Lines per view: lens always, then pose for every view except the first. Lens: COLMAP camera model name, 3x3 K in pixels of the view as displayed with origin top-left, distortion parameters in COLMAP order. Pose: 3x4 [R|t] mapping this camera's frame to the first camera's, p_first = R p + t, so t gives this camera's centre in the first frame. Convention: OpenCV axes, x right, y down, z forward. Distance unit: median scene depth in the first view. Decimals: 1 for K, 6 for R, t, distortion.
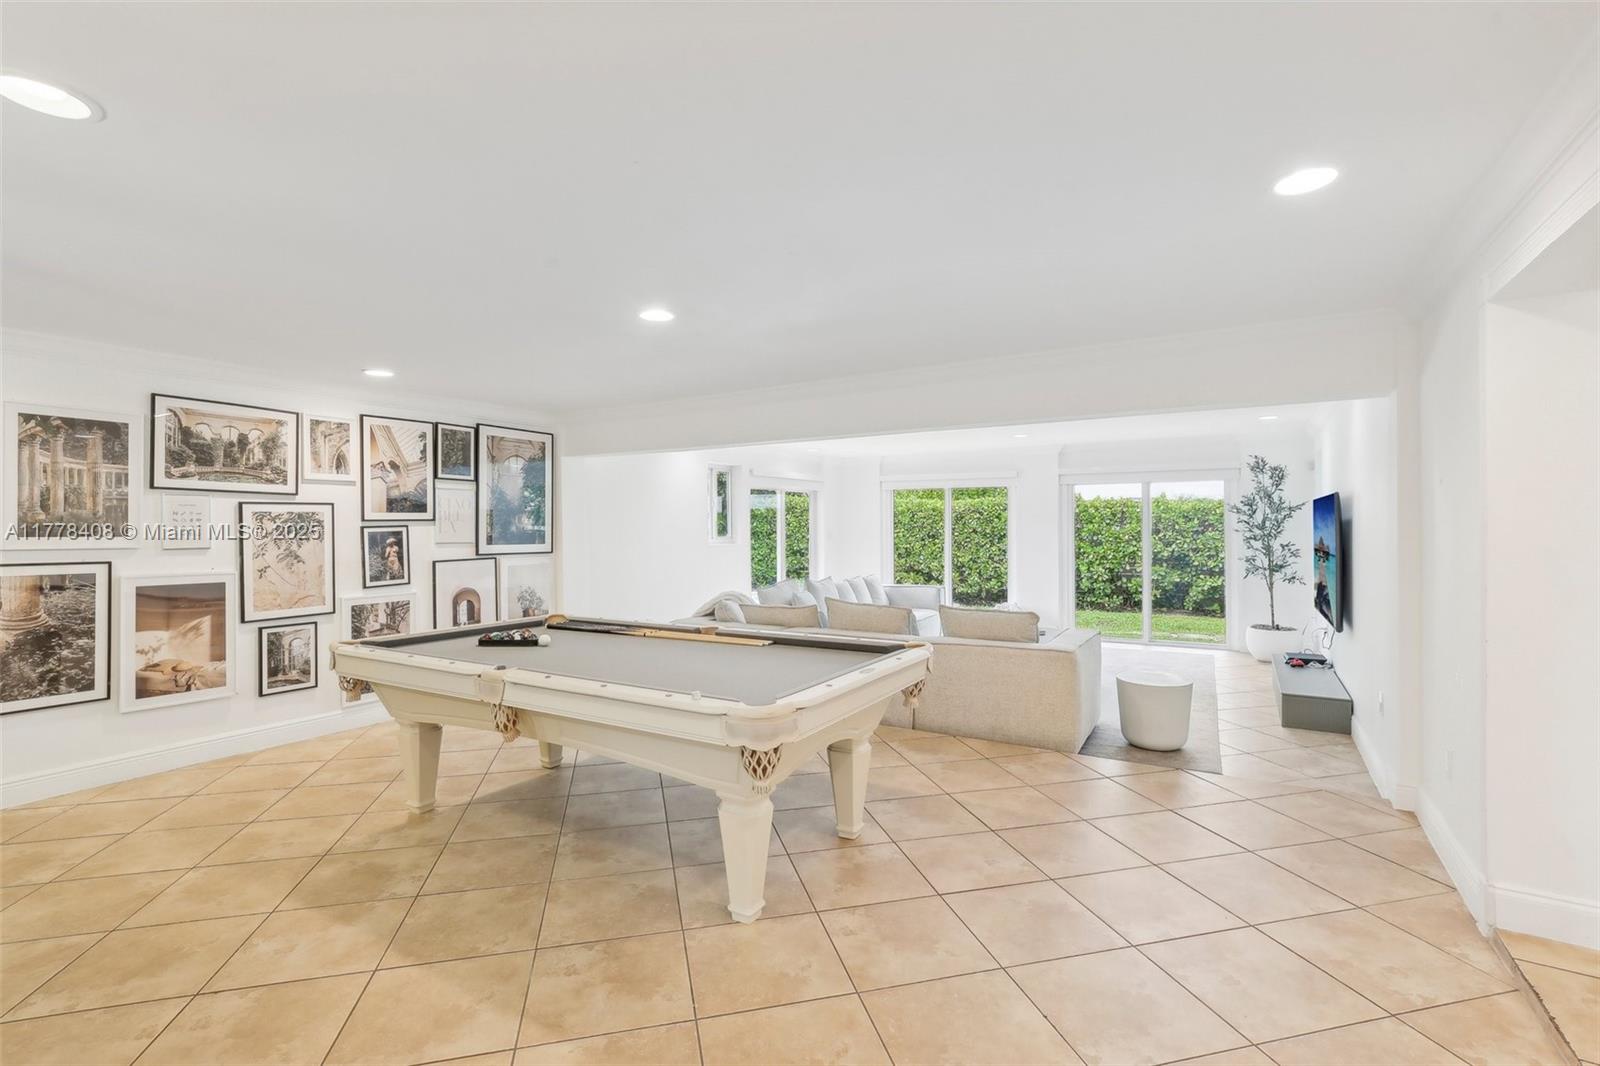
lens RADIAL K [[739.4, 0, 804.4], [0, 739.4, 531.9], [0, 0, 1]] dist [0.000891, 0.002515]
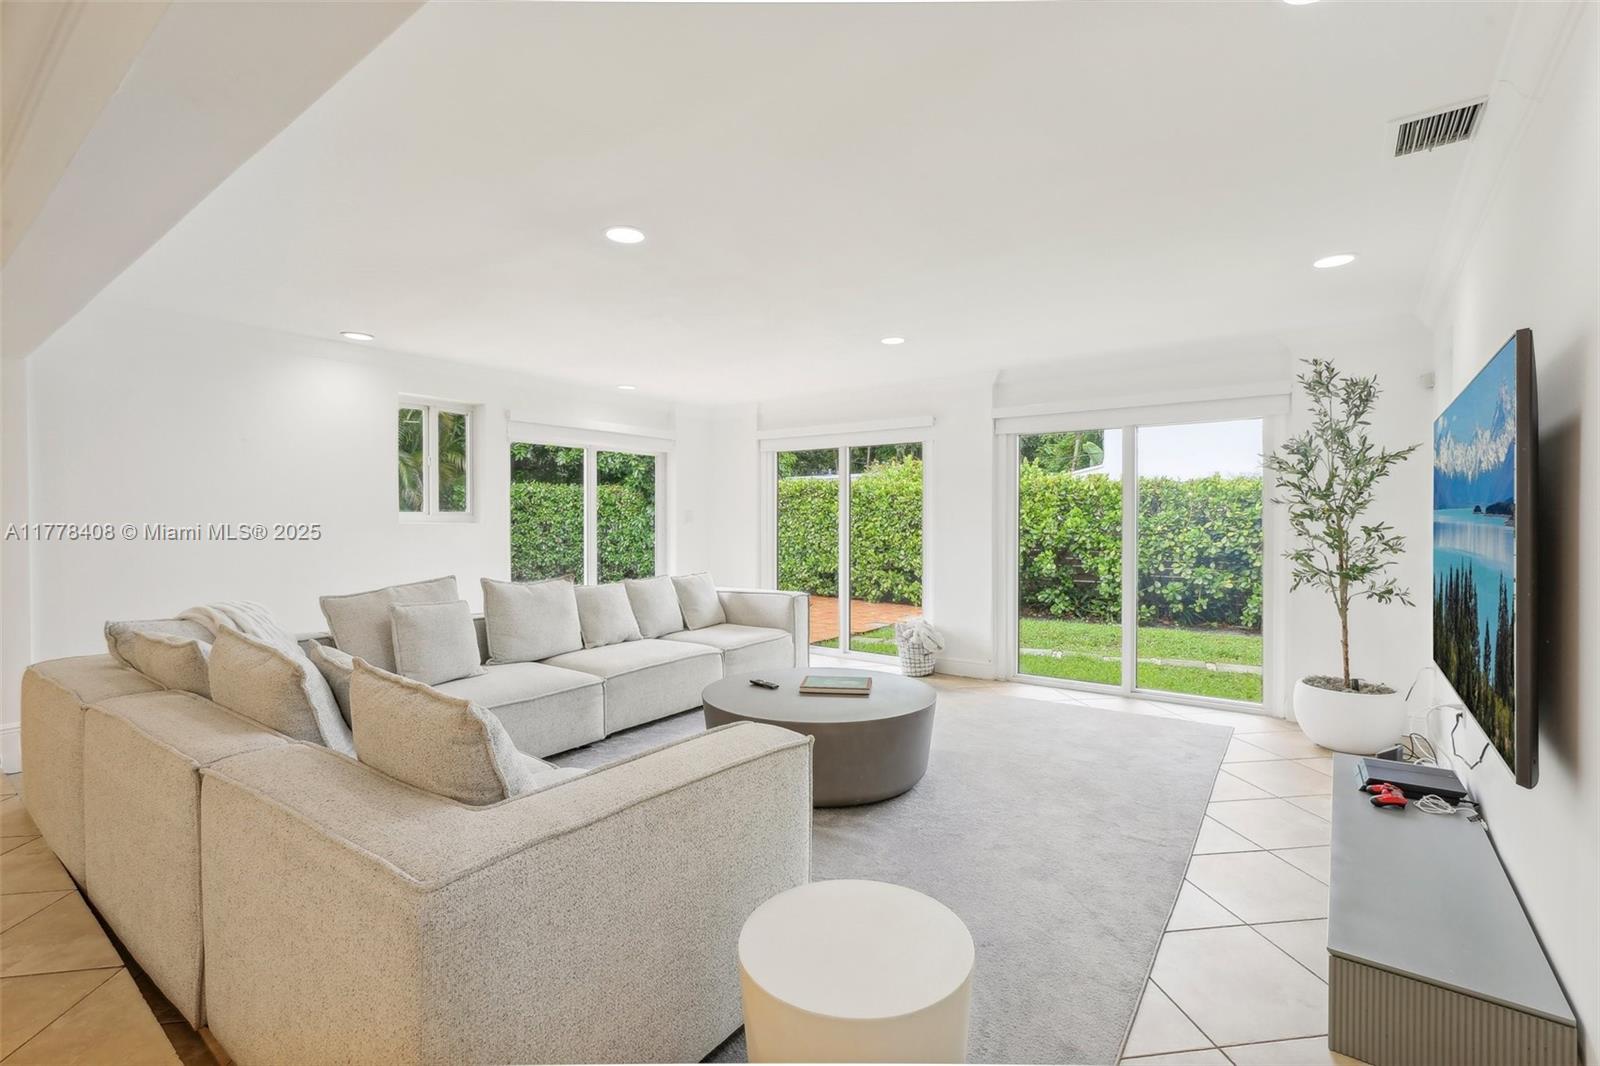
lens RADIAL K [[739.4, 0, 802.1], [0, 739.4, 530.4], [0, 0, 1]] dist [0.000891, 0.002515]
pose [[0.995337, 0.008380, -0.096096, 0.291377], [-0.008080, 0.999961, 0.003507, 0.020000], [0.096121, -0.002714, 0.995366, 0.429489]]
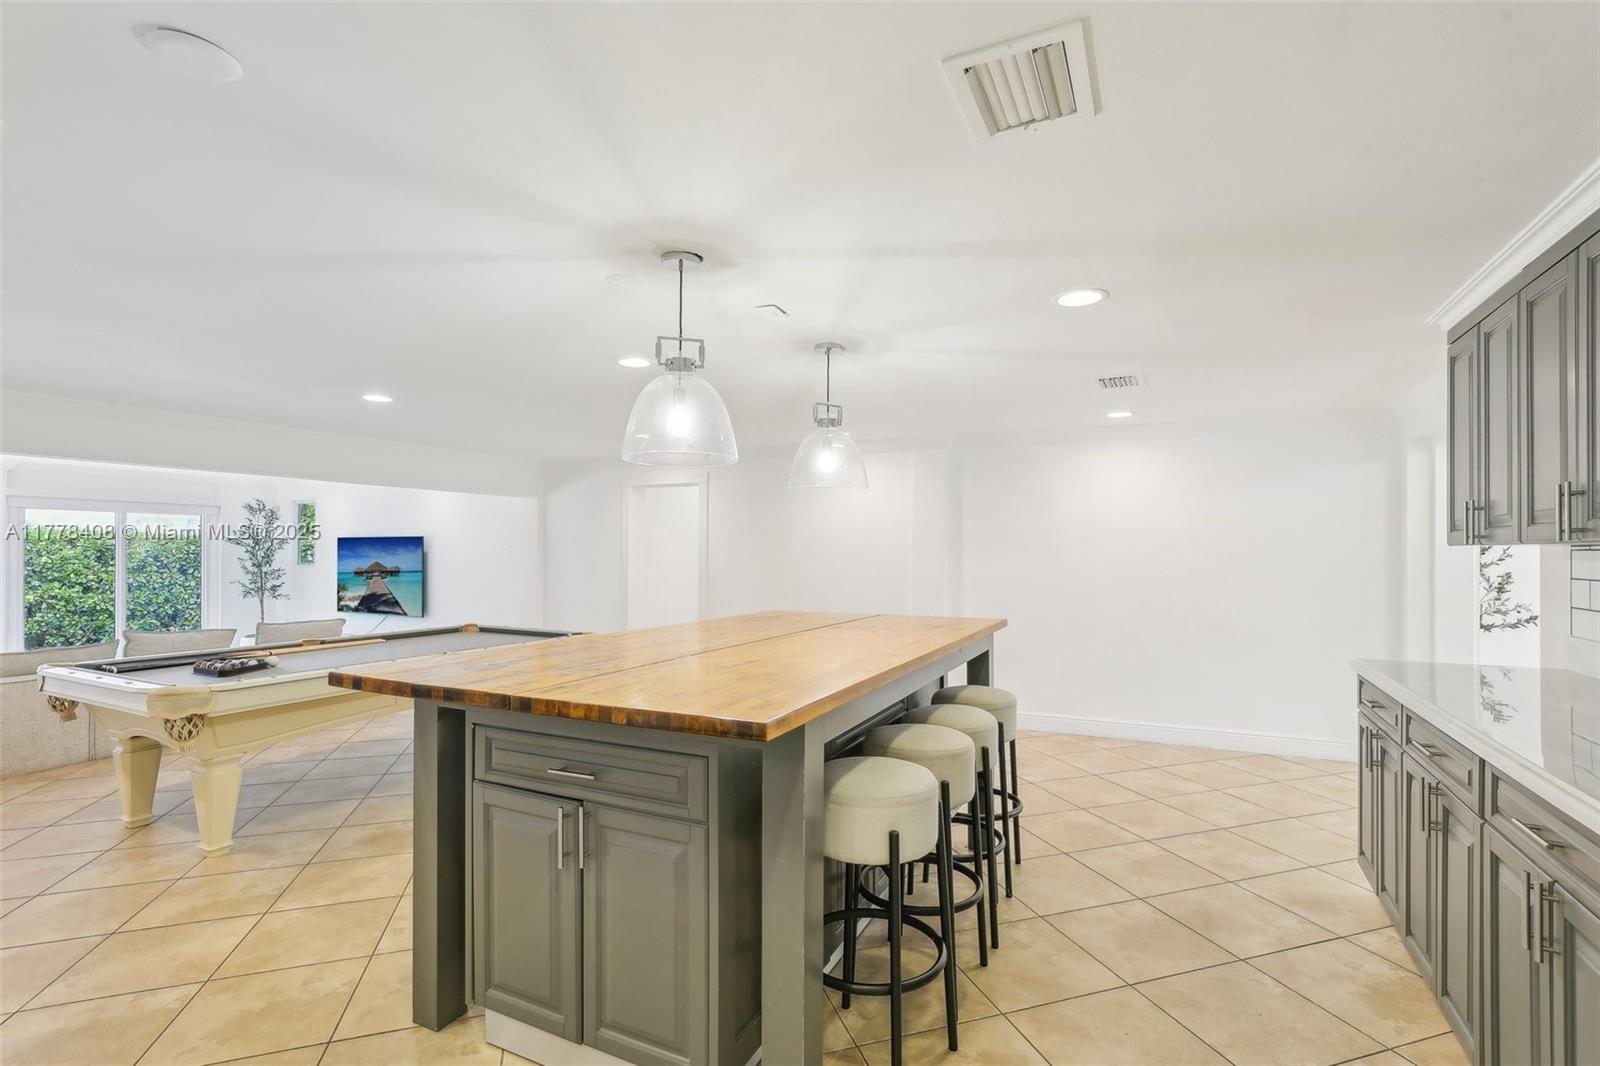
lens RADIAL K [[739.4, 0, 807.5], [0, 739.4, 555.0], [0, 0, 1]] dist [0.000891, 0.002515]
pose [[-0.076142, 0.003810, 0.997090, -0.721782], [0.003055, 0.999989, -0.003588, -0.001406], [-0.997092, 0.002773, -0.076153, 0.147529]]
